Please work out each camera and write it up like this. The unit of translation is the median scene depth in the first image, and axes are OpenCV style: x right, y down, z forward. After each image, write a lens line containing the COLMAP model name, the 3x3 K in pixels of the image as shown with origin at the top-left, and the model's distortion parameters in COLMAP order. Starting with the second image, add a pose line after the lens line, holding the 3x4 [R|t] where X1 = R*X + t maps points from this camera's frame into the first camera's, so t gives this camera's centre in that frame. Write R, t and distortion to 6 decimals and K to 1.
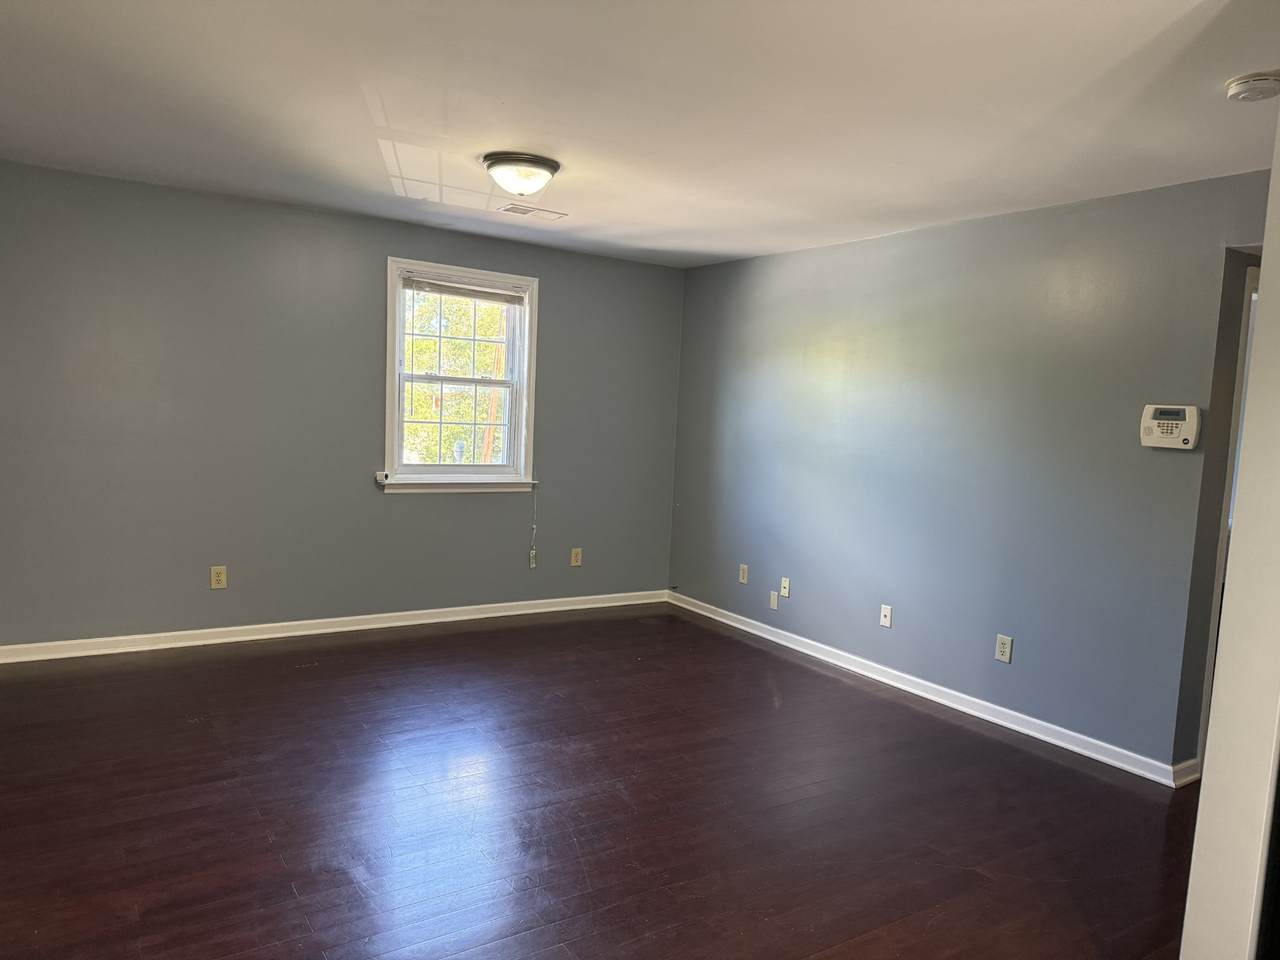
lens RADIAL K [[898.2, 0, 641.8], [0, 898.2, 480.5], [0, 0, 1]] dist [0.121738, -0.180617]
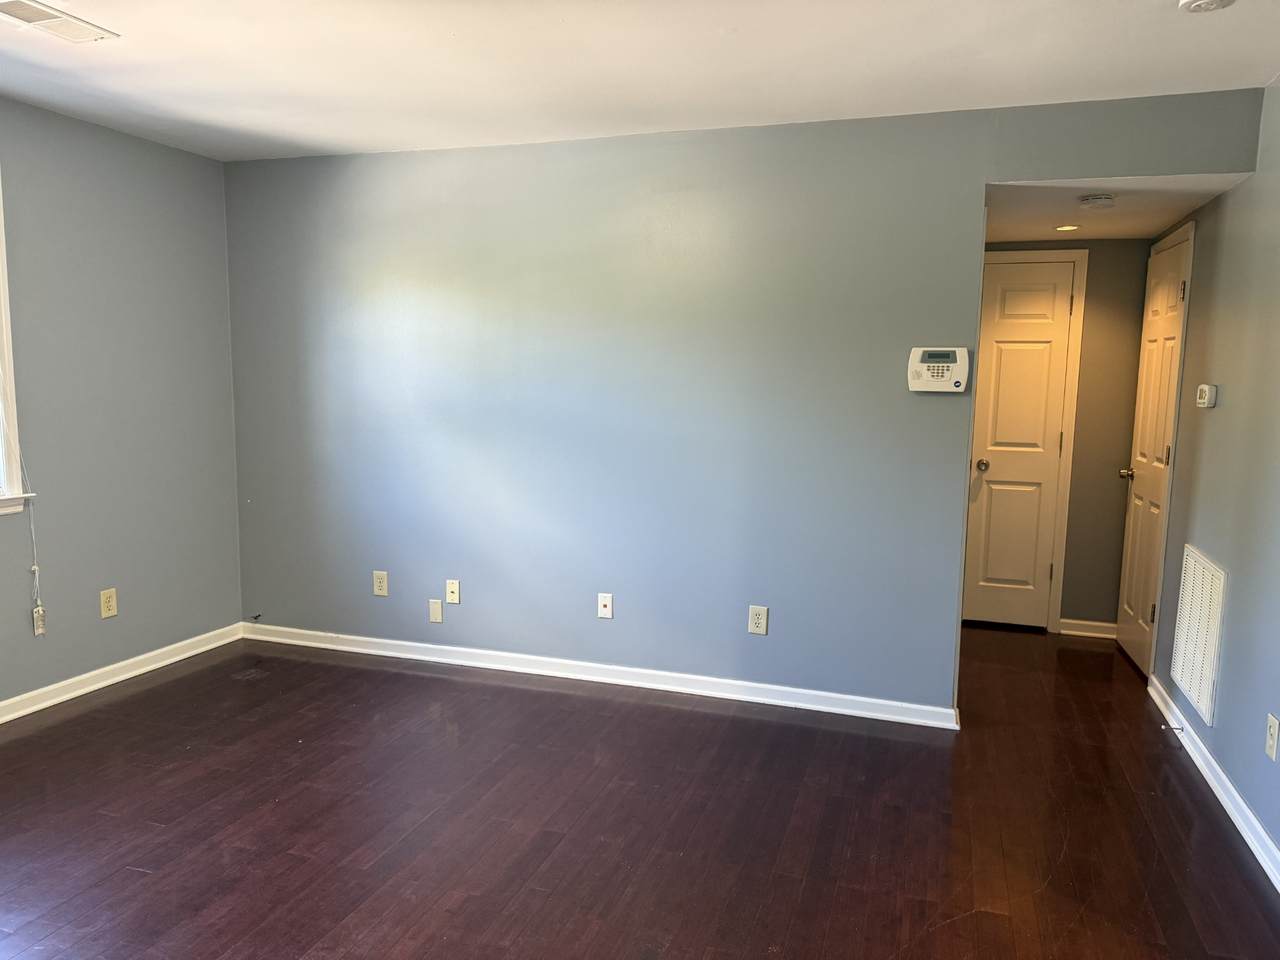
lens RADIAL K [[898.2, 0, 641.8], [0, 898.2, 480.5], [0, 0, 1]] dist [0.121738, -0.180617]
pose [[0.784462, -0.108912, 0.610539, -0.205625], [0.075140, 0.993898, 0.080753, -0.032388], [-0.615608, -0.017472, 0.787859, 0.321489]]
